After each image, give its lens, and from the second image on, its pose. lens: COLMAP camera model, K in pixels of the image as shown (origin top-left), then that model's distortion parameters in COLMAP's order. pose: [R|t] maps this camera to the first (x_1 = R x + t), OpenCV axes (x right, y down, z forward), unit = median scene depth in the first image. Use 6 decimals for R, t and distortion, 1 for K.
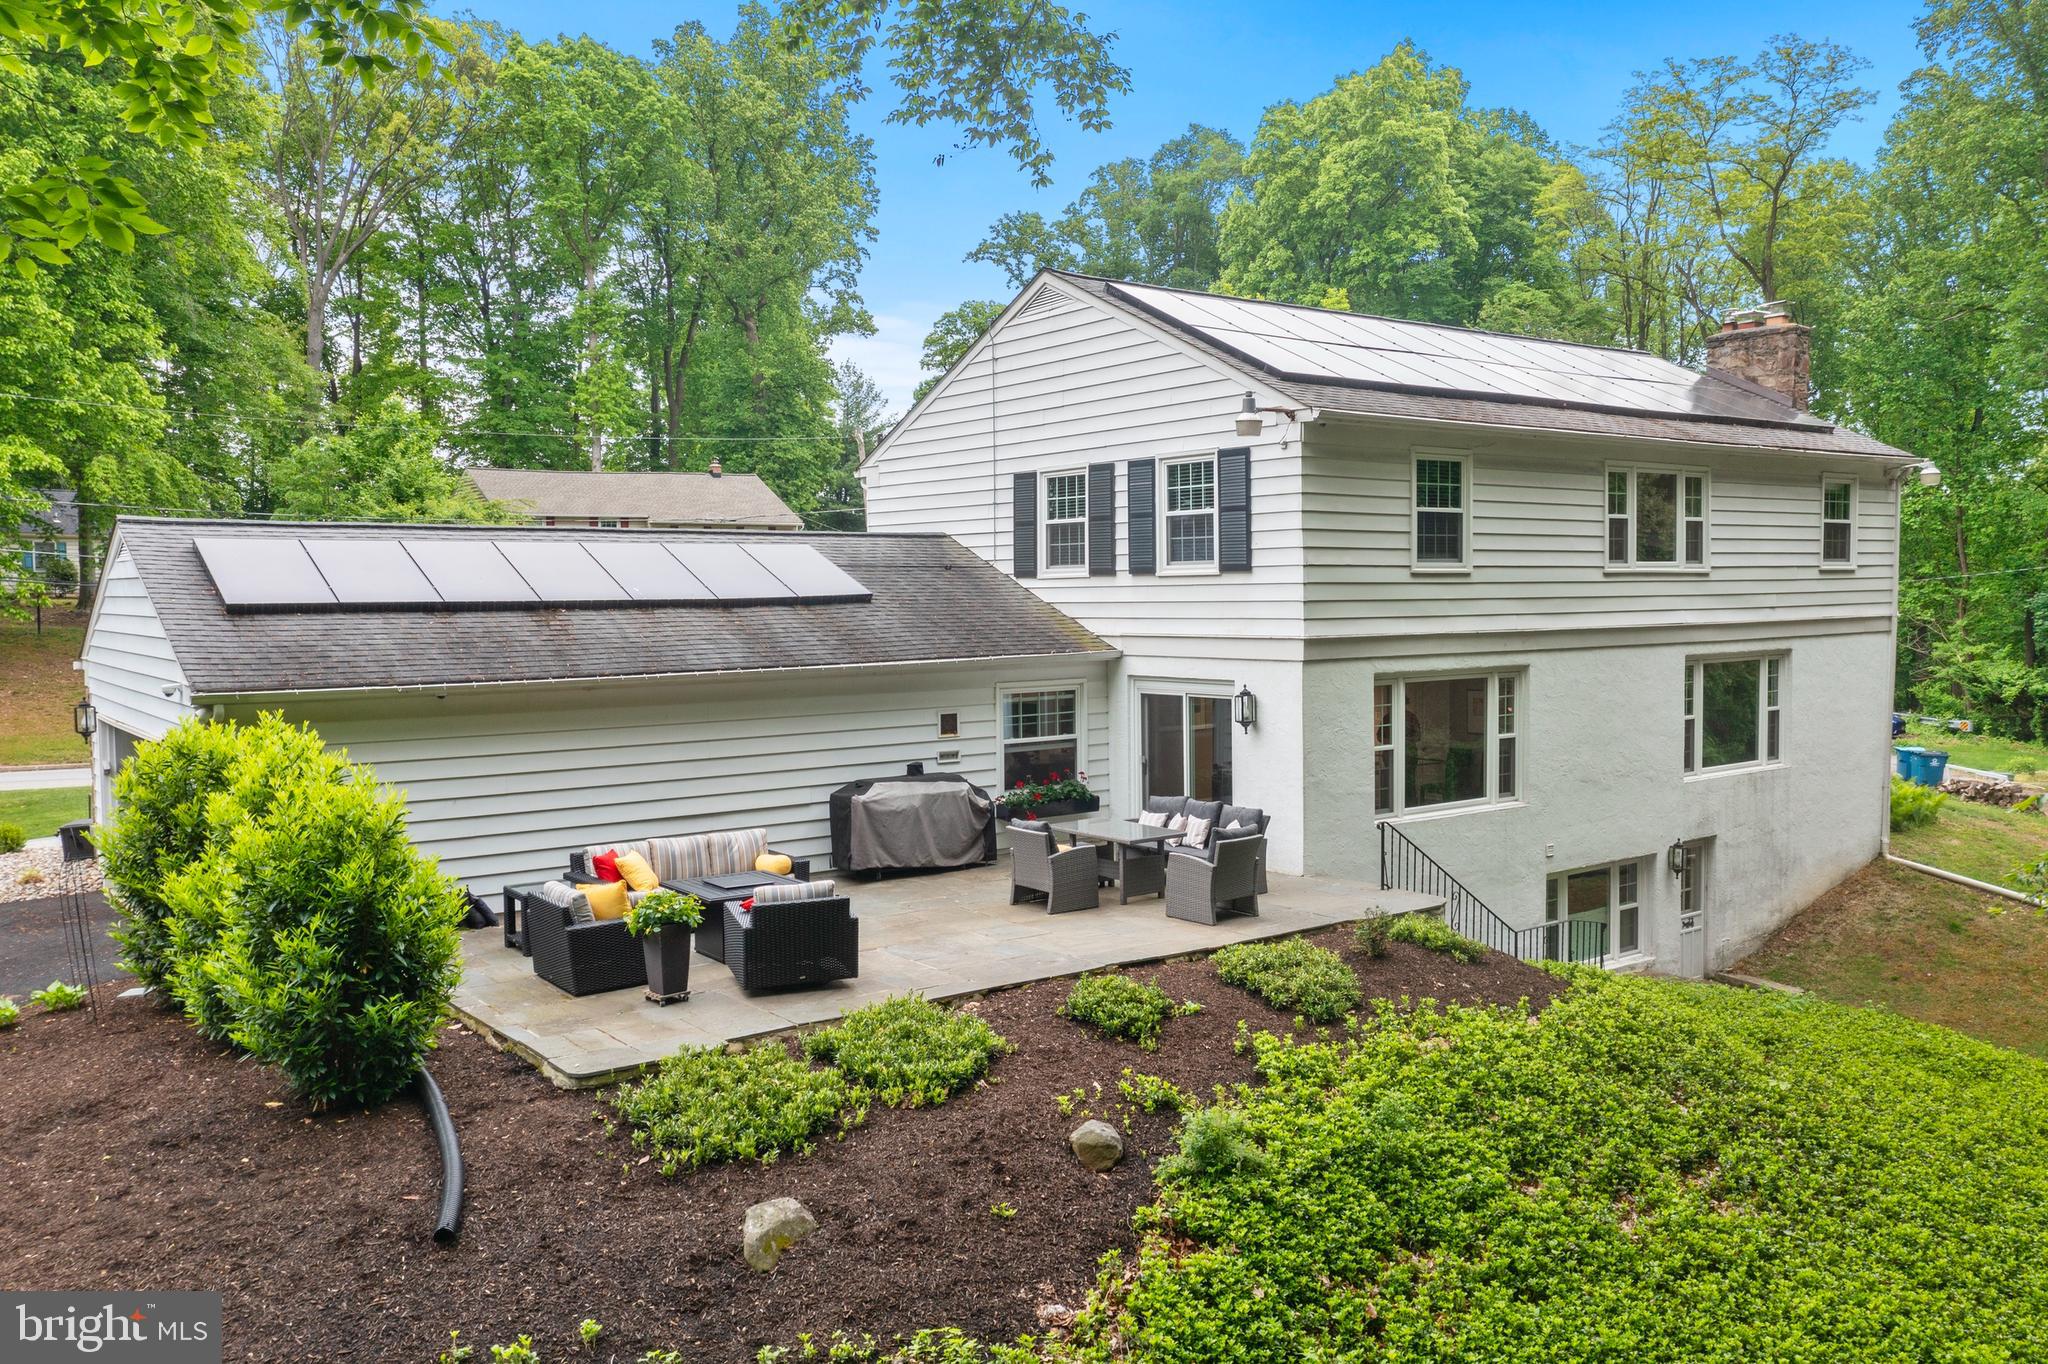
lens RADIAL K [[1613.9, 0, 1024.0], [0, 1613.9, 682.0], [0, 0, 1]] dist [-0.002241, -0.005007]
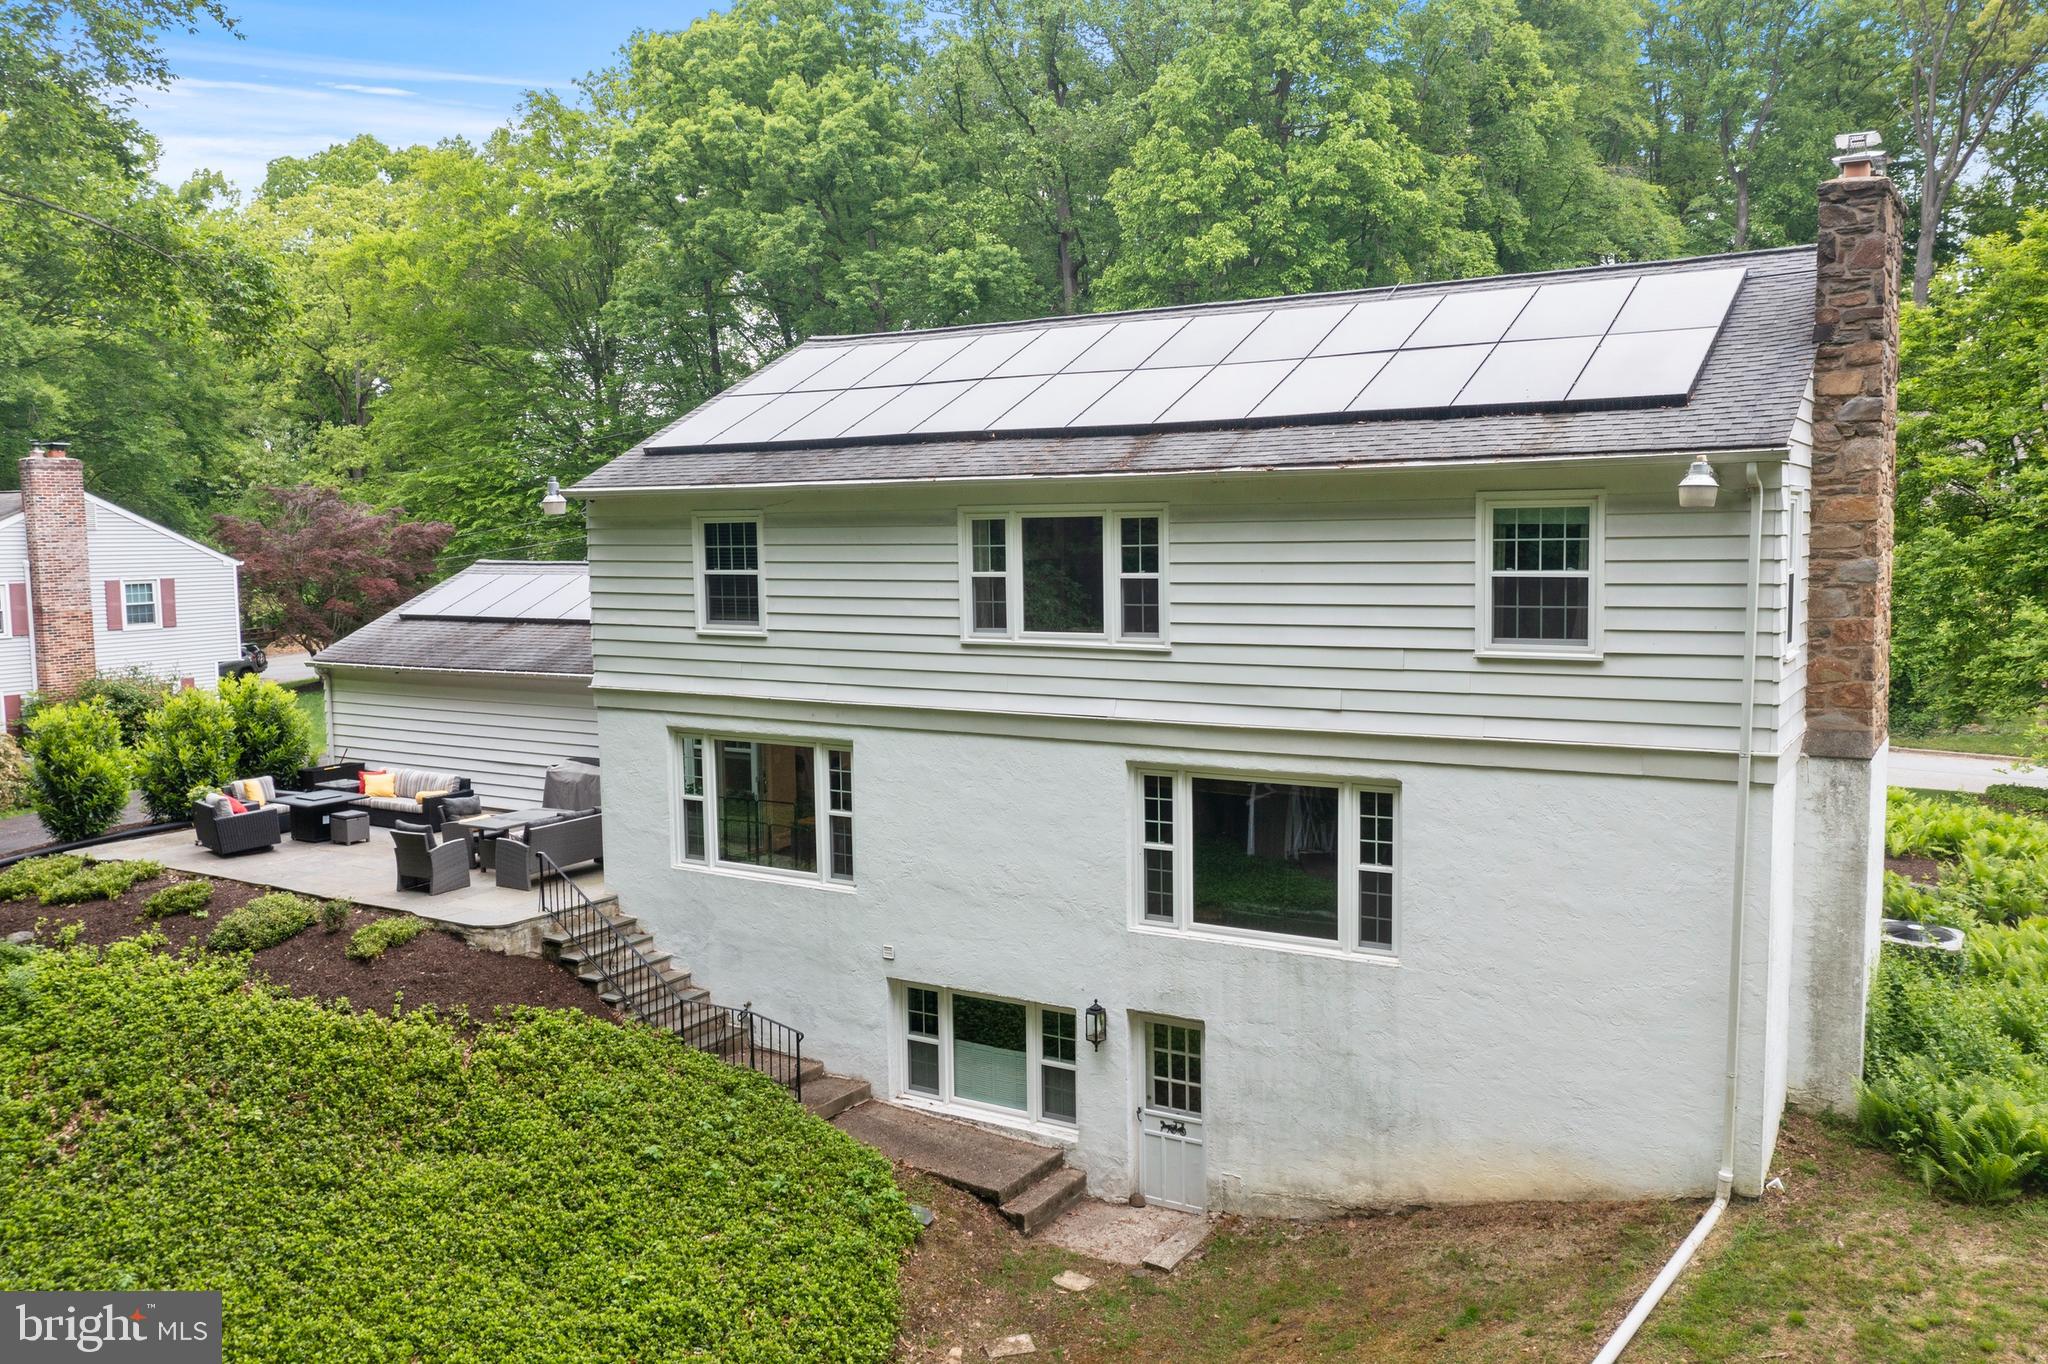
lens RADIAL K [[1314.5, 0, 1024.3], [0, 1314.5, 795.6], [0, 0, 1]] dist [0.000141, -0.000324]
pose [[0.437791, 0.123078, -0.890613, 1.023028], [-0.091143, 0.991558, 0.092226, -0.057150], [0.894445, 0.040798, 0.445313, 0.756257]]
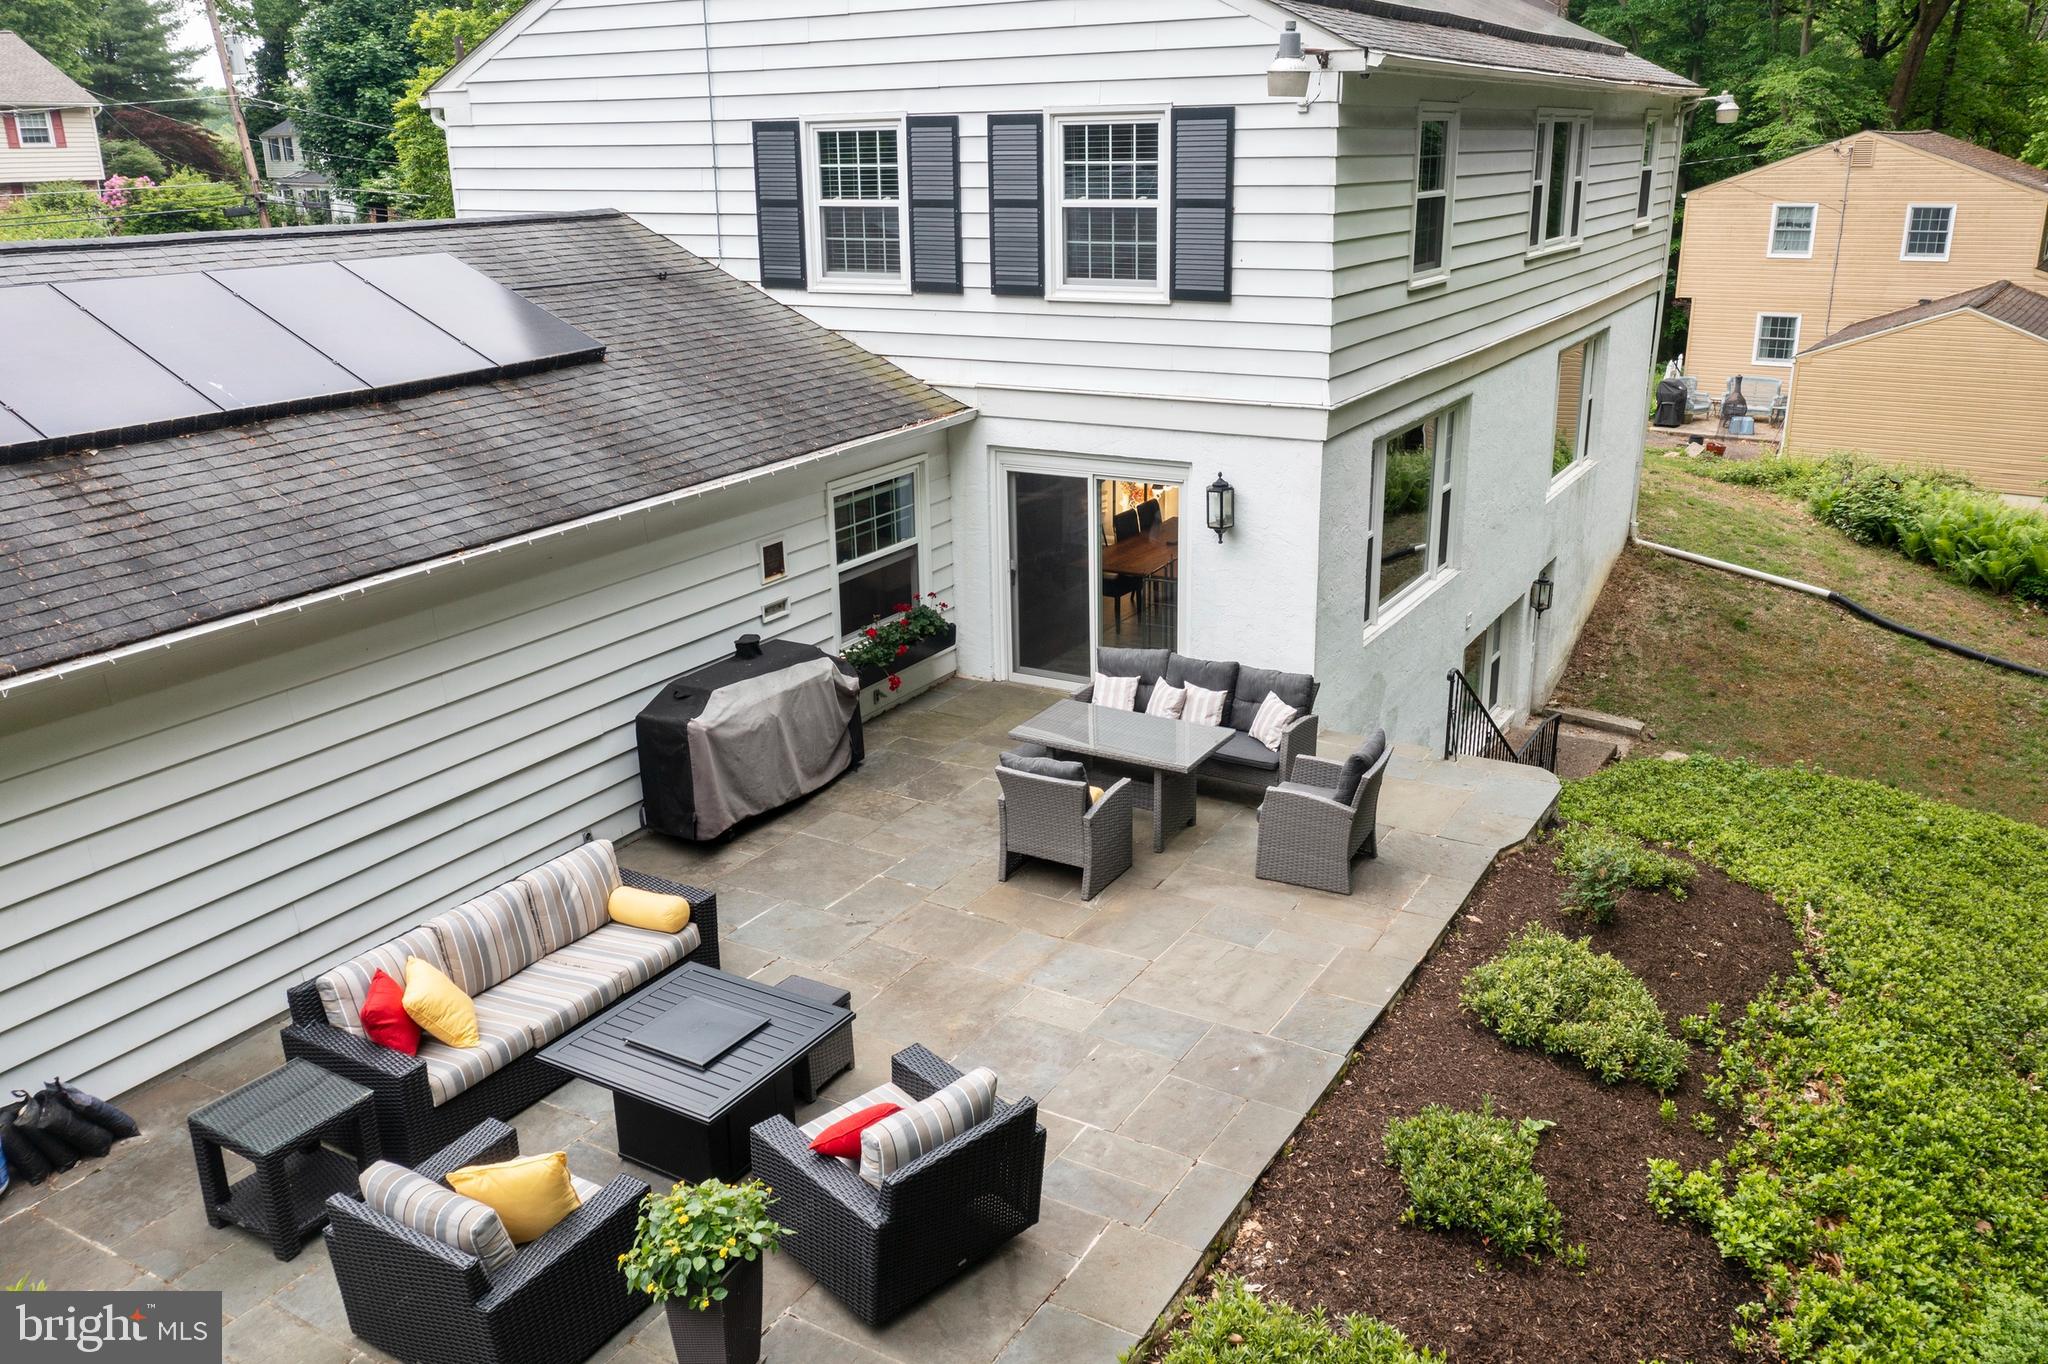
lens RADIAL K [[1613.9, 0, 1024.0], [0, 1613.9, 682.0], [0, 0, 1]] dist [-0.002241, -0.005007]
pose [[0.921463, -0.126483, 0.367298, -0.183353], [0.028156, 0.964768, 0.261592, -0.085334], [-0.387444, -0.230706, 0.892559, 0.365541]]
